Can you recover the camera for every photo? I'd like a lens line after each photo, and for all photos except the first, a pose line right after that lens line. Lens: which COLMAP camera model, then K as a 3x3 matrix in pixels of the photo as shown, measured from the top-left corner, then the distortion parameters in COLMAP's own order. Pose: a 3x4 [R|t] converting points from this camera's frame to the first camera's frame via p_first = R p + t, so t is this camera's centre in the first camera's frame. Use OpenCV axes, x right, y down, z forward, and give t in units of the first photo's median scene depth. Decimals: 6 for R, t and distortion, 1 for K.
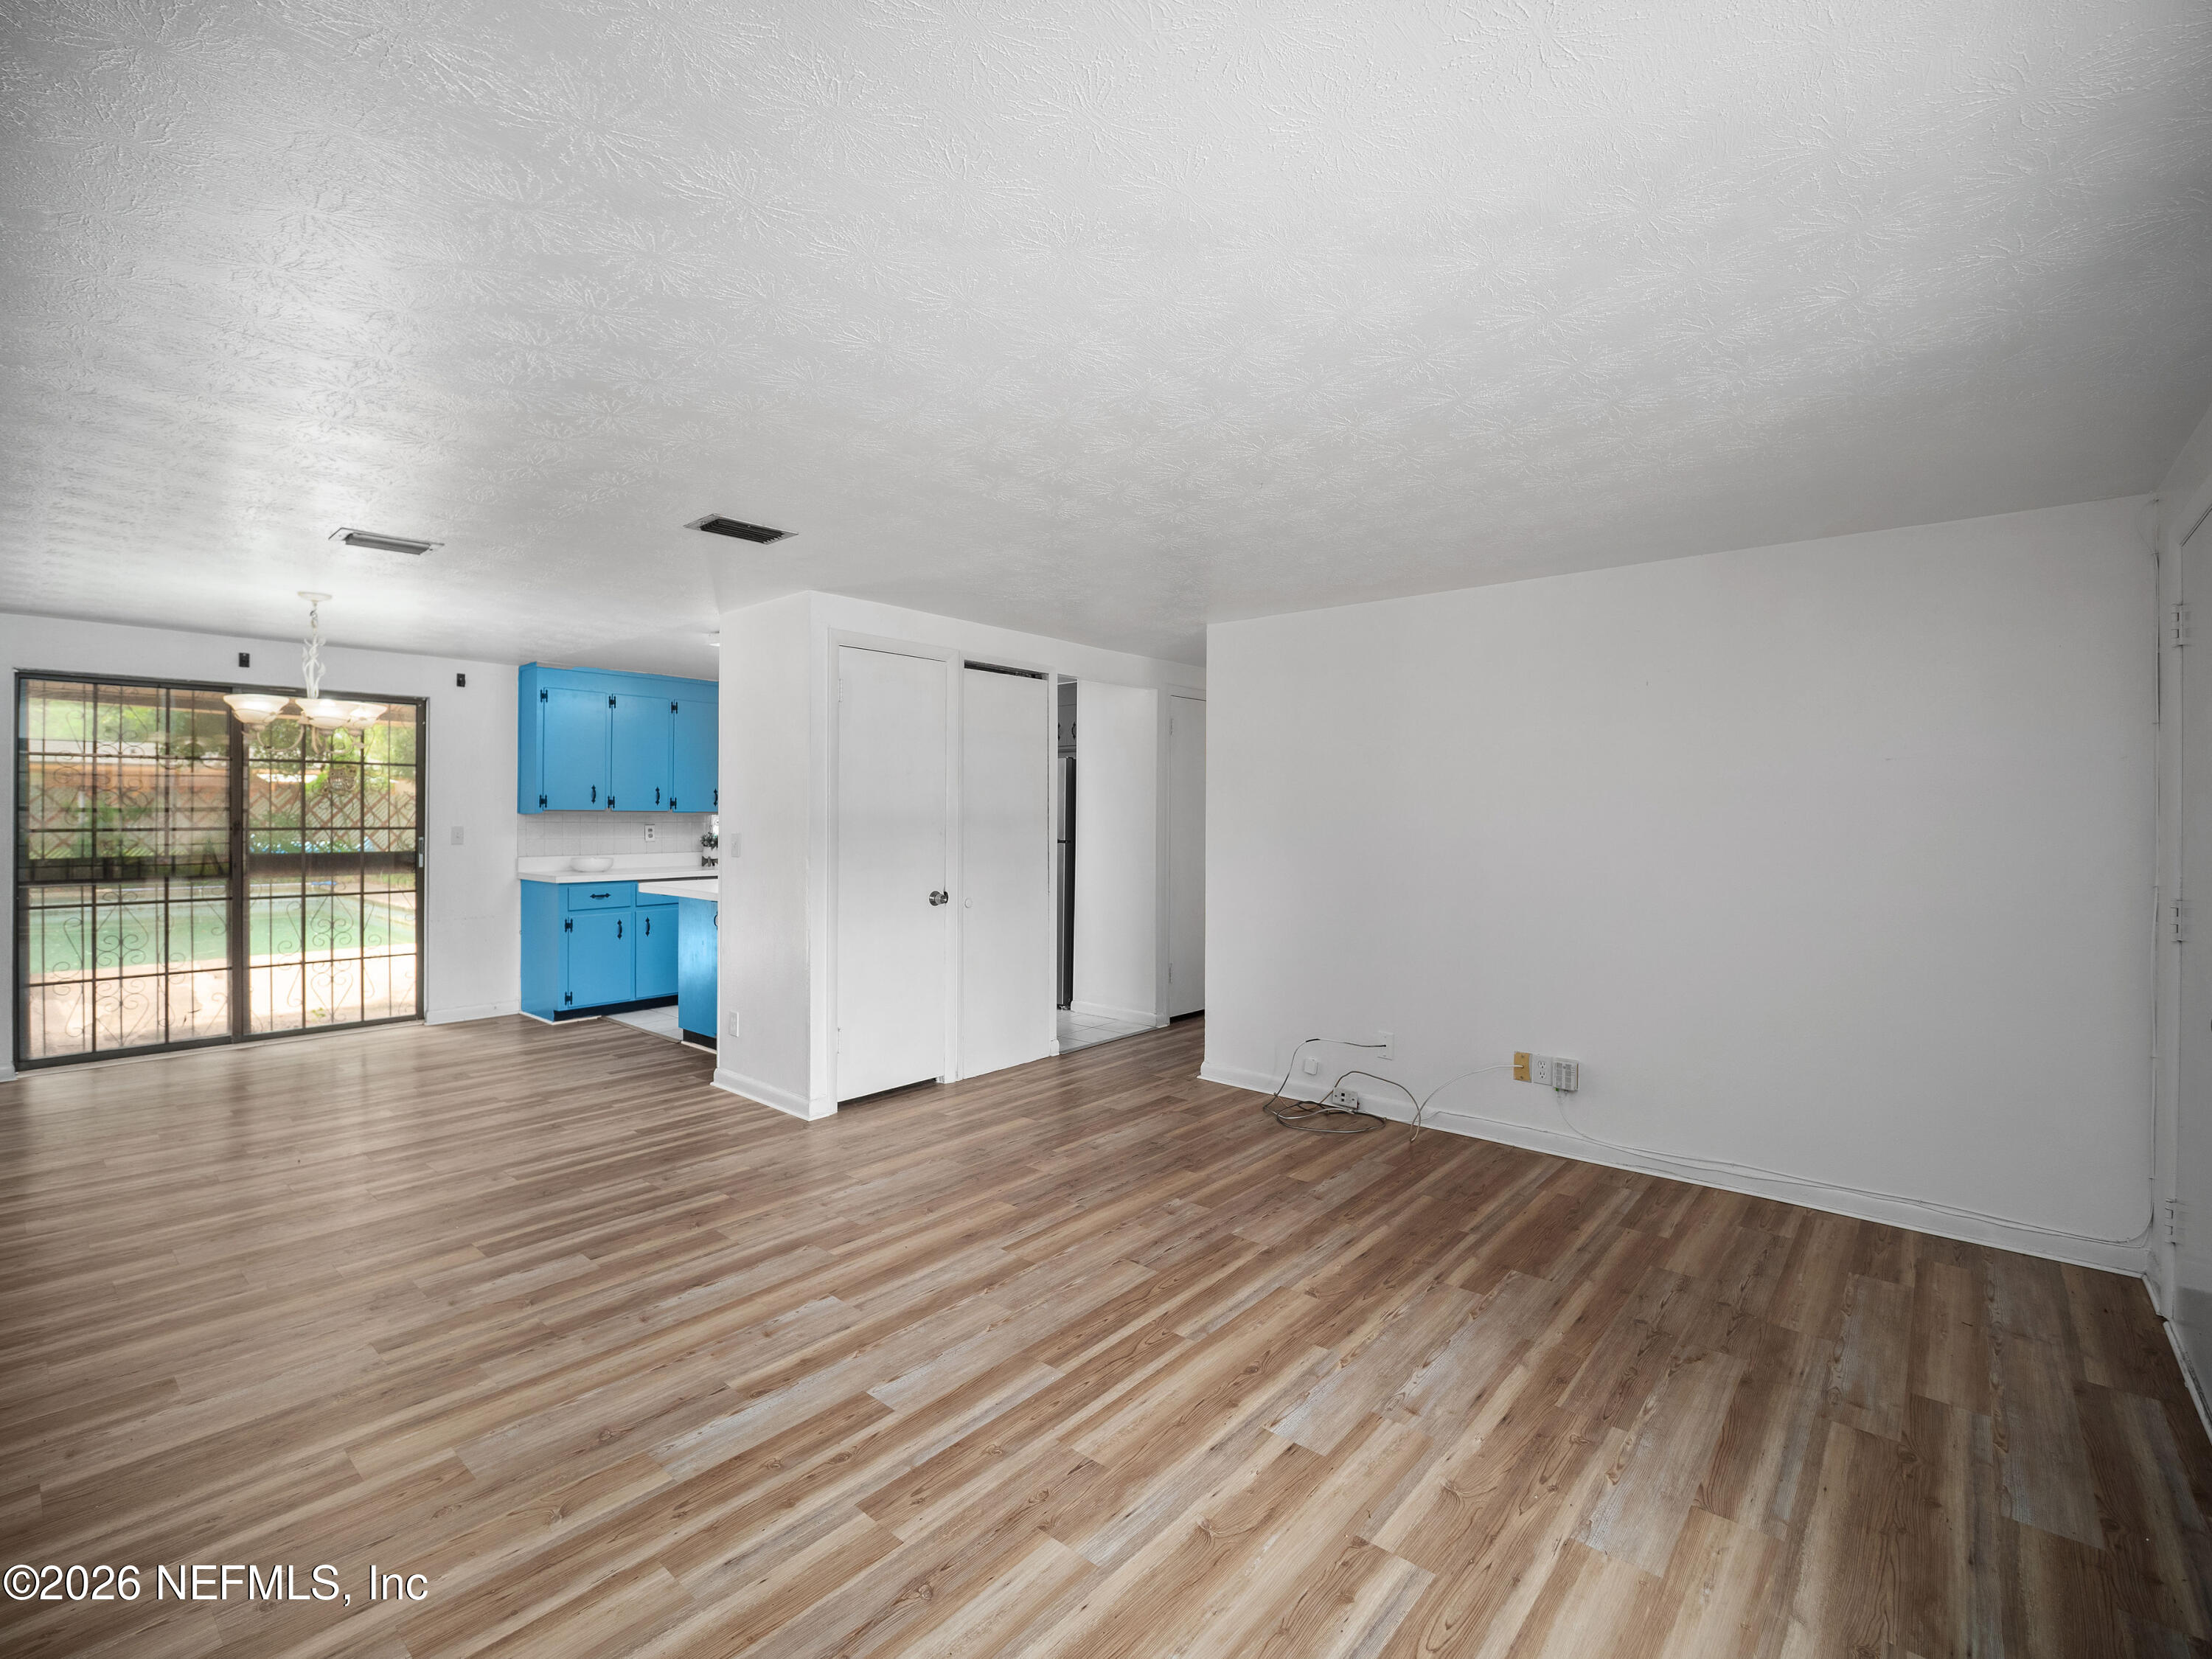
lens RADIAL K [[1007.5, 0, 1094.4], [0, 1007.5, 809.3], [0, 0, 1]] dist [-0.017175, -0.003482]
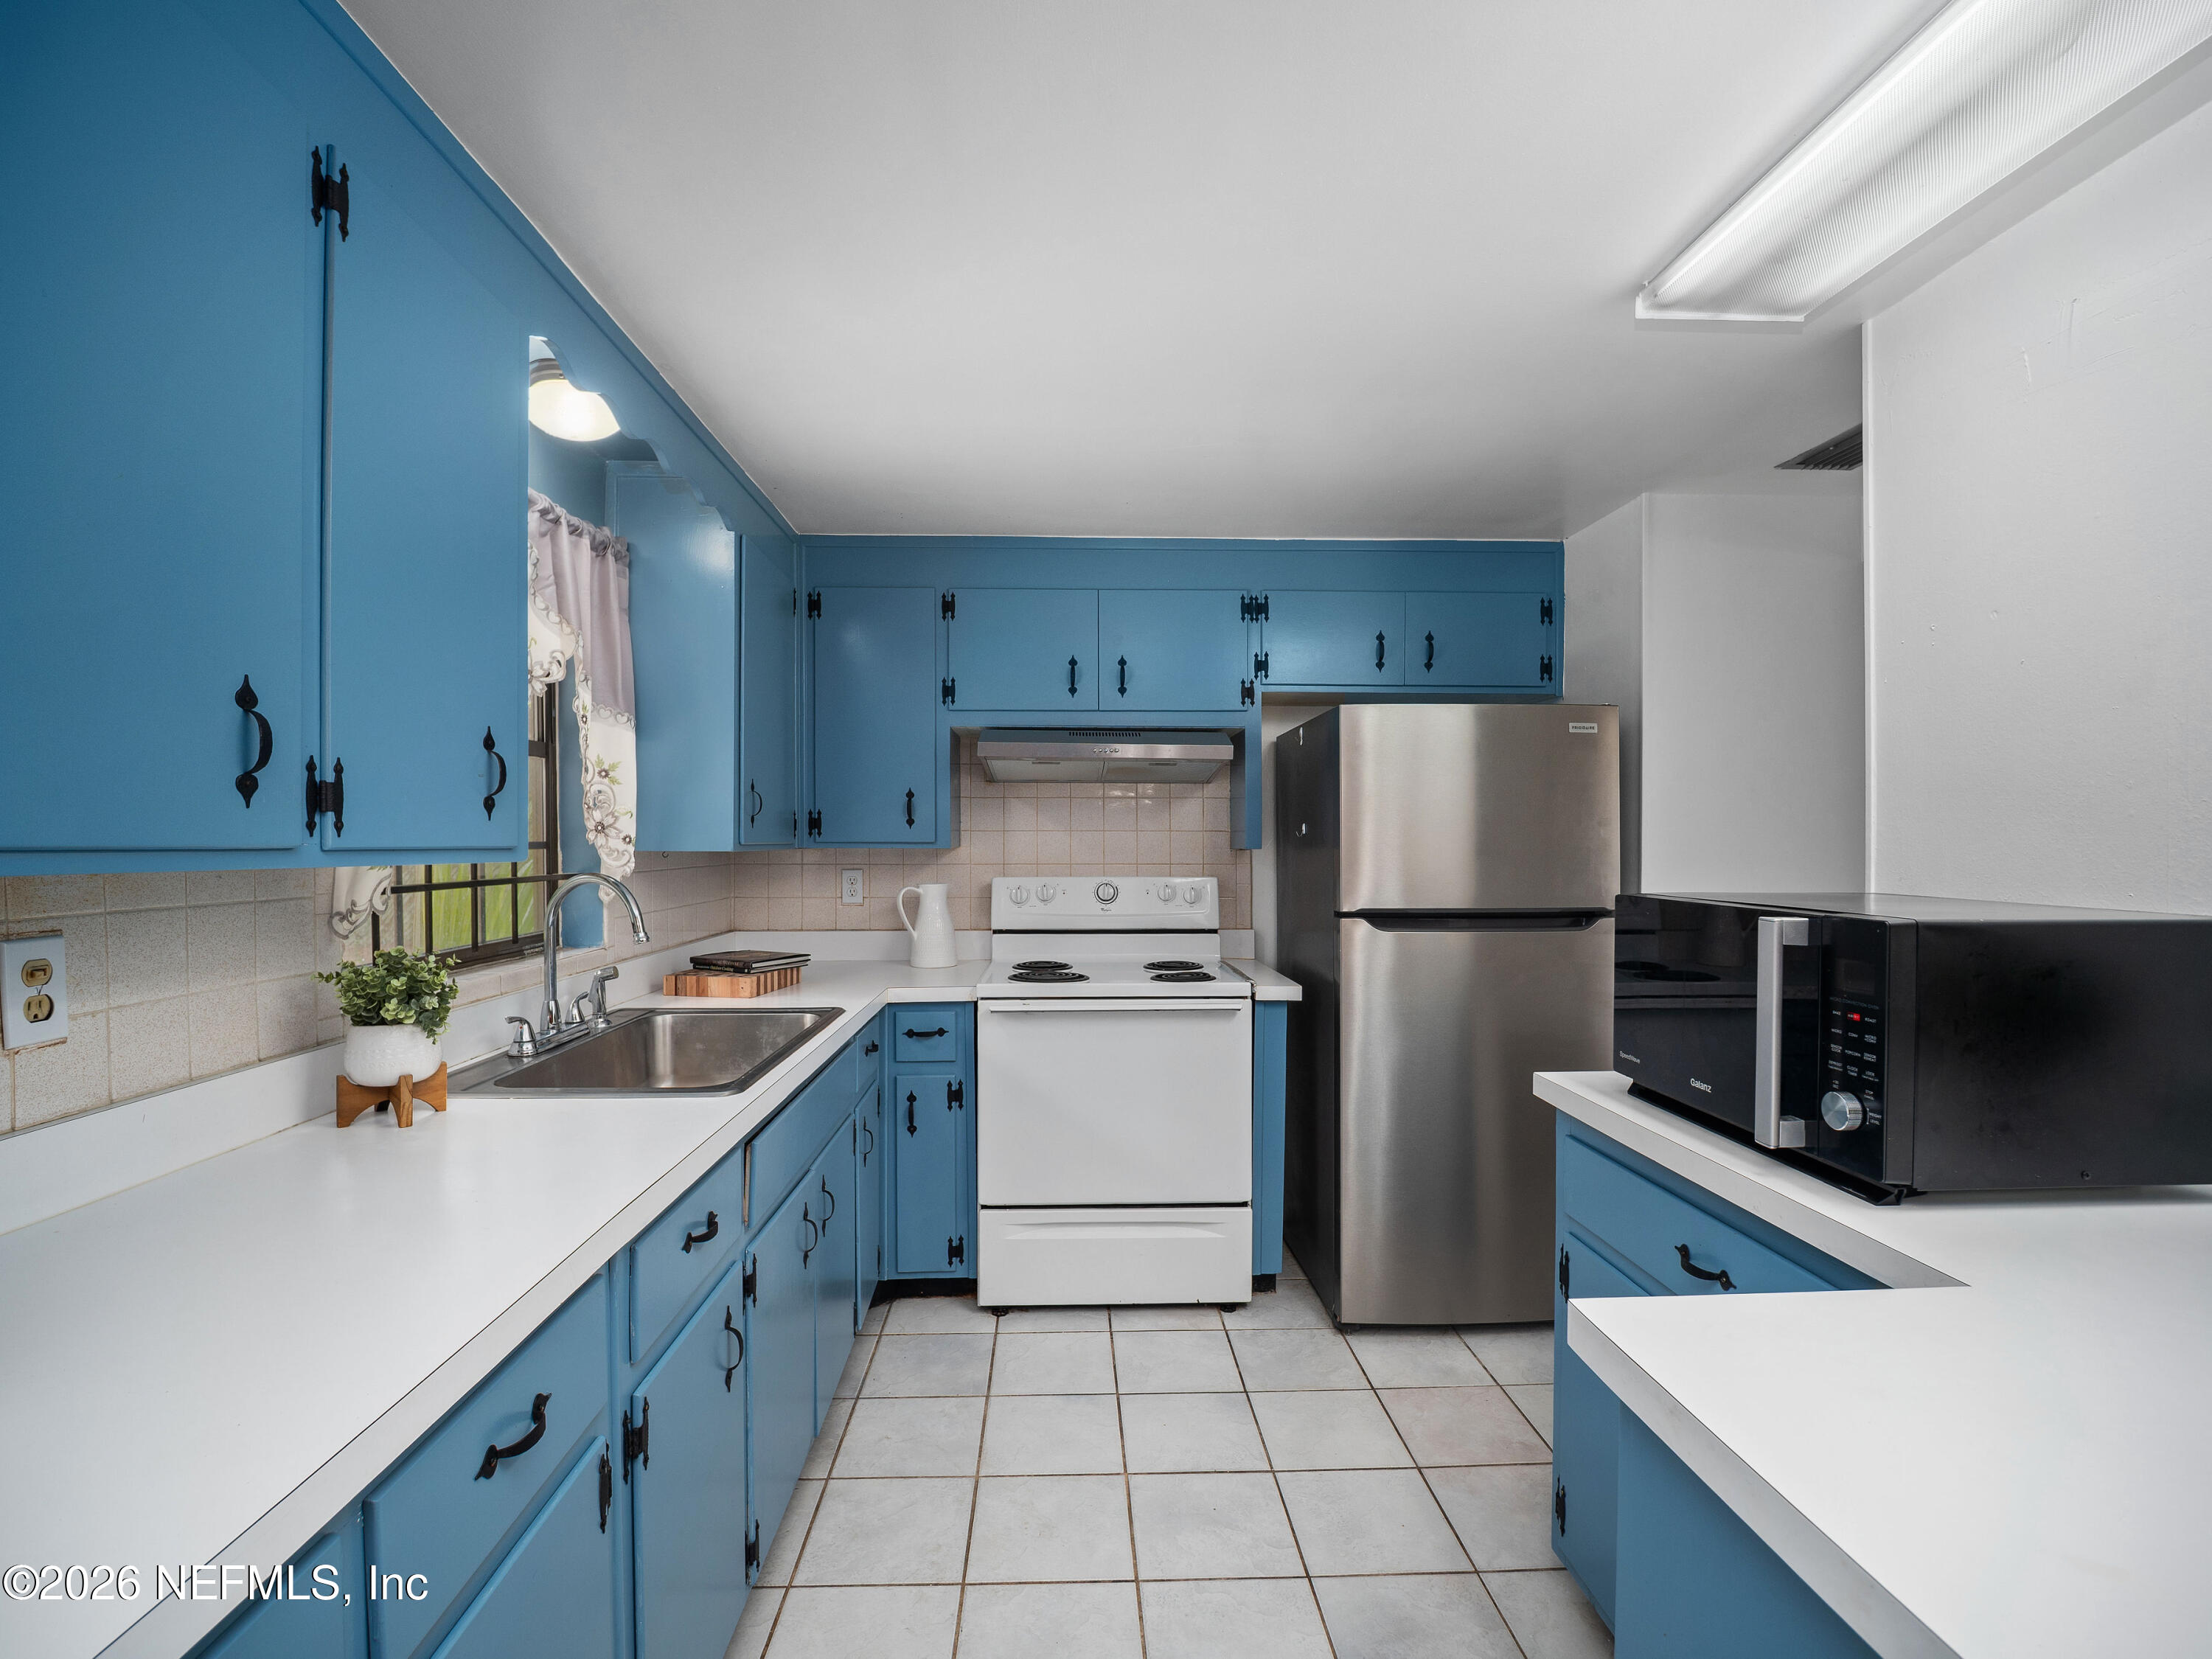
lens RADIAL K [[1007.5, 0, 1090.6], [0, 1007.5, 843.0], [0, 0, 1]] dist [-0.017175, -0.003482]
pose [[0.732424, -0.005249, 0.680828, -0.913003], [0.001135, 0.999978, 0.006489, 0.000438], [-0.680848, -0.003980, 0.732414, 1.673620]]
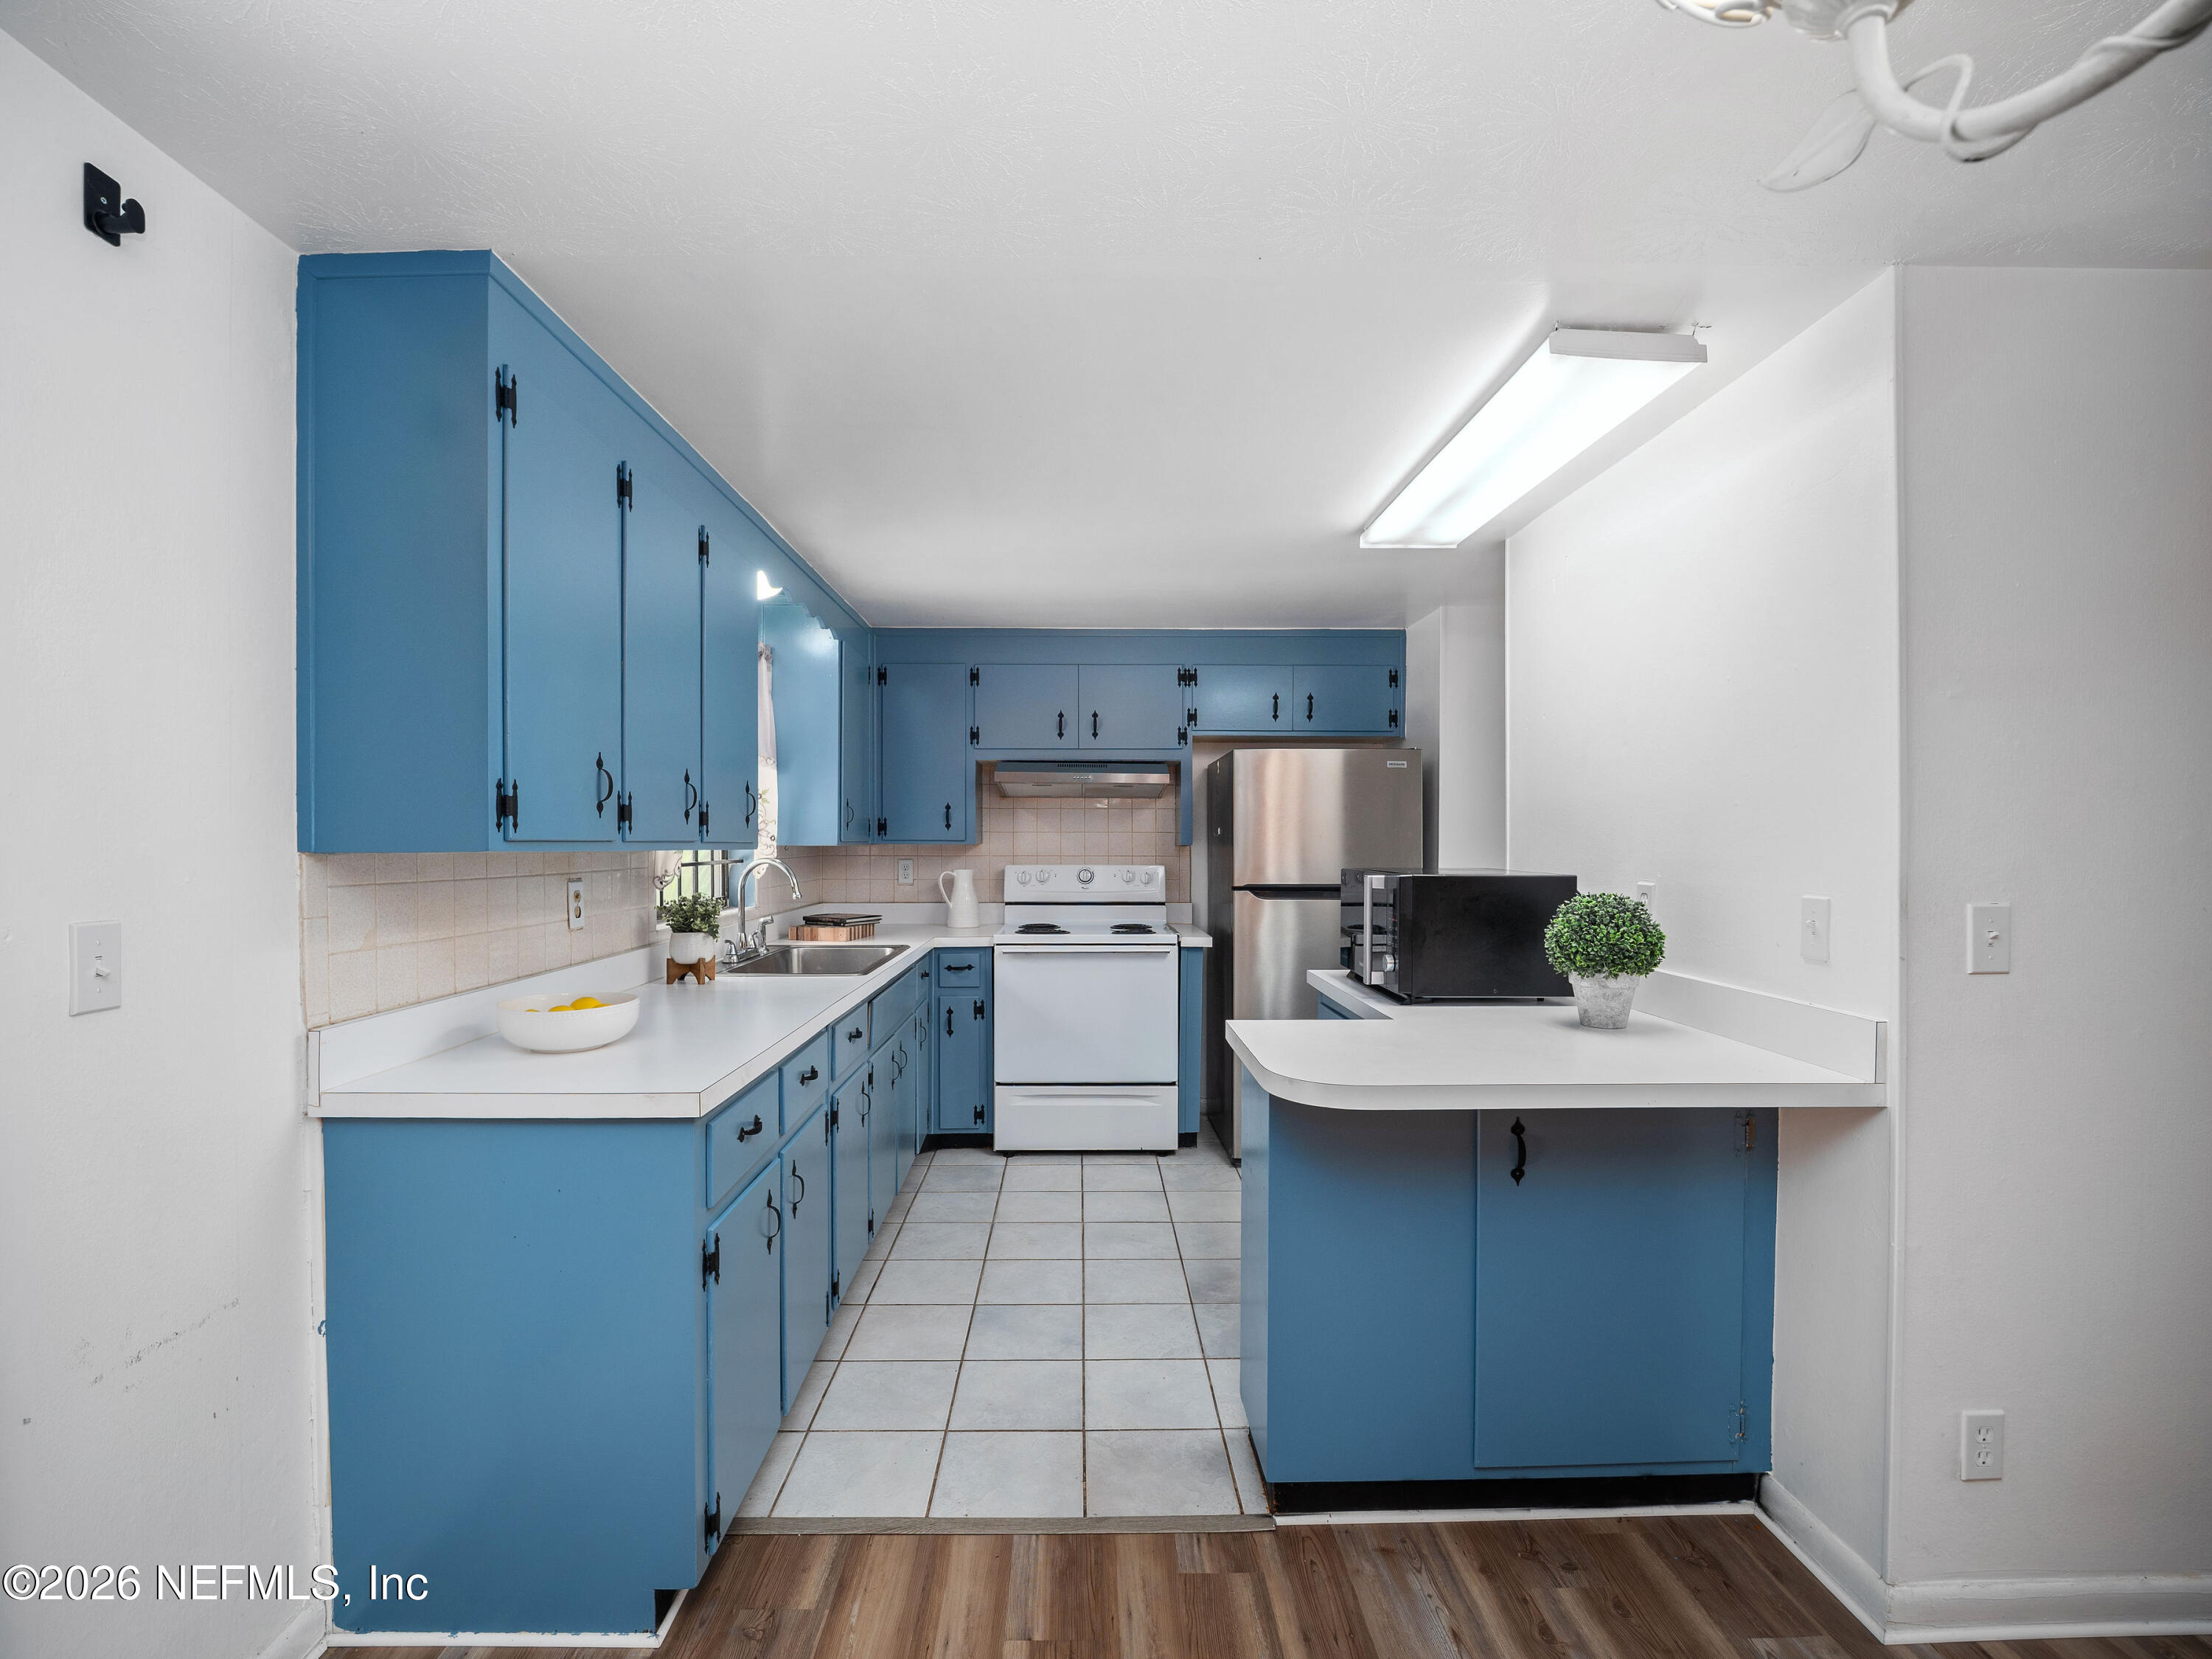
lens RADIAL K [[1007.5, 0, 1091.6], [0, 1007.5, 834.7], [0, 0, 1]] dist [-0.017175, -0.003482]
pose [[0.743799, 0.000343, 0.668404, -1.158171], [0.000191, 1.000000, -0.000725, -0.000533], [-0.668404, 0.000667, 0.743798, 1.339437]]
